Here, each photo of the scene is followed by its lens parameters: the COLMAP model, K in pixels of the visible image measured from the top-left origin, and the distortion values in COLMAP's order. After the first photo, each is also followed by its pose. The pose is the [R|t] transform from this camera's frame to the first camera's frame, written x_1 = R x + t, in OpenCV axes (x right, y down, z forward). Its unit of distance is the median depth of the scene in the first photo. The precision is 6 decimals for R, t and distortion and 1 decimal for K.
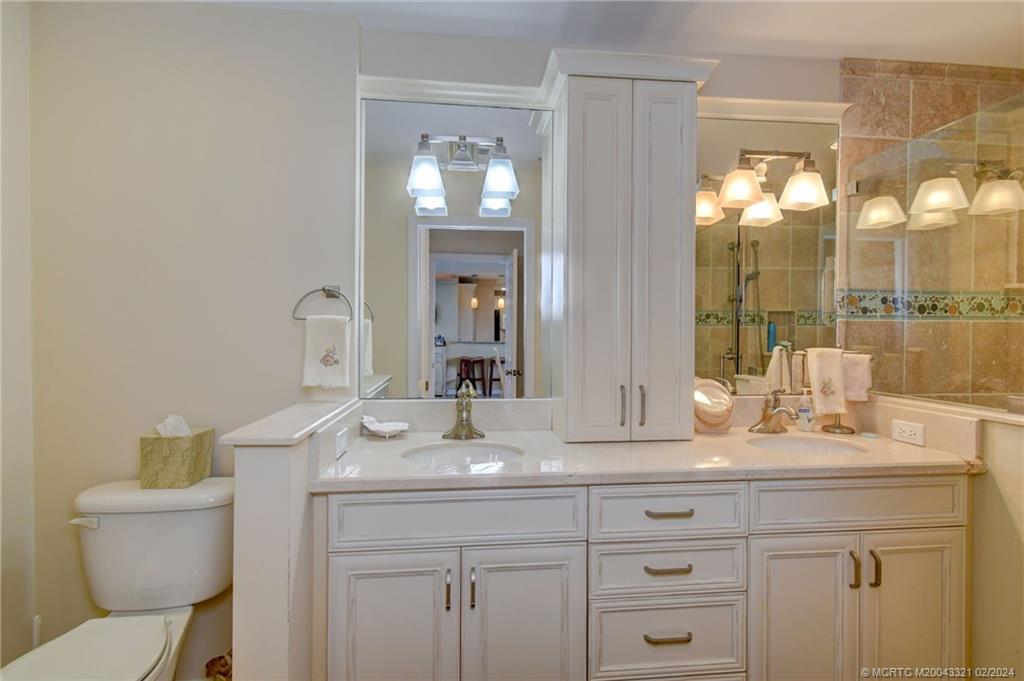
lens RADIAL K [[497.5, 0, 512.0], [0, 497.5, 340.5], [0, 0, 1]] dist [-0.000859, -0.000332]
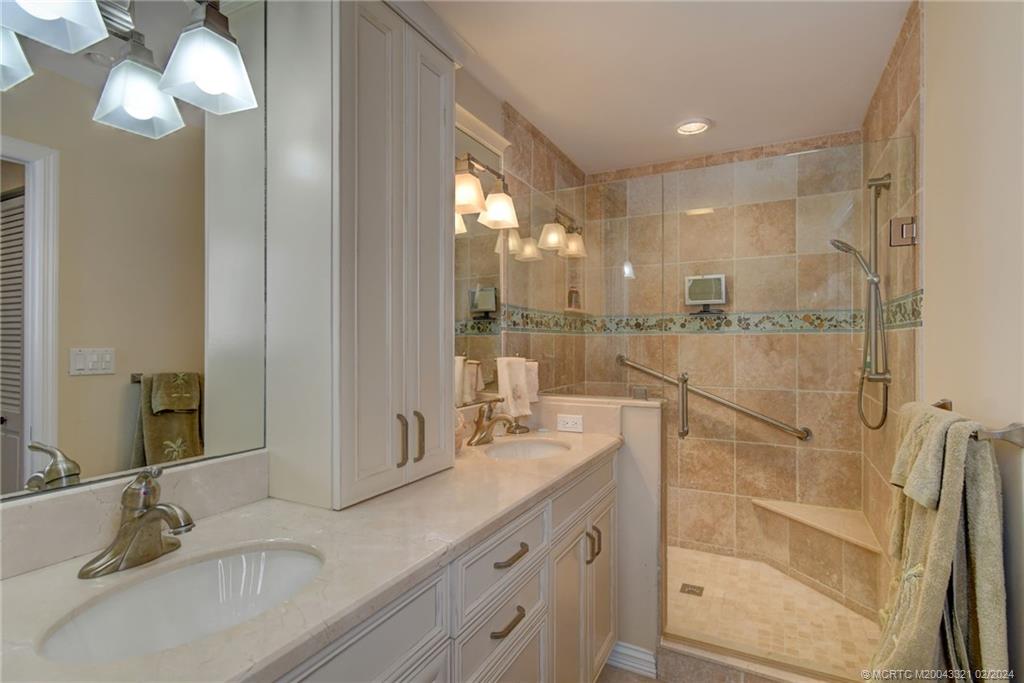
lens RADIAL K [[497.5, 0, 512.0], [0, 497.5, 341.5], [0, 0, 1]] dist [-0.000859, -0.000332]
pose [[0.553057, 0.000039, 0.833143, -0.289973], [0.016050, 0.999814, -0.010701, -0.007288], [-0.832988, 0.019290, 0.552954, 0.397255]]
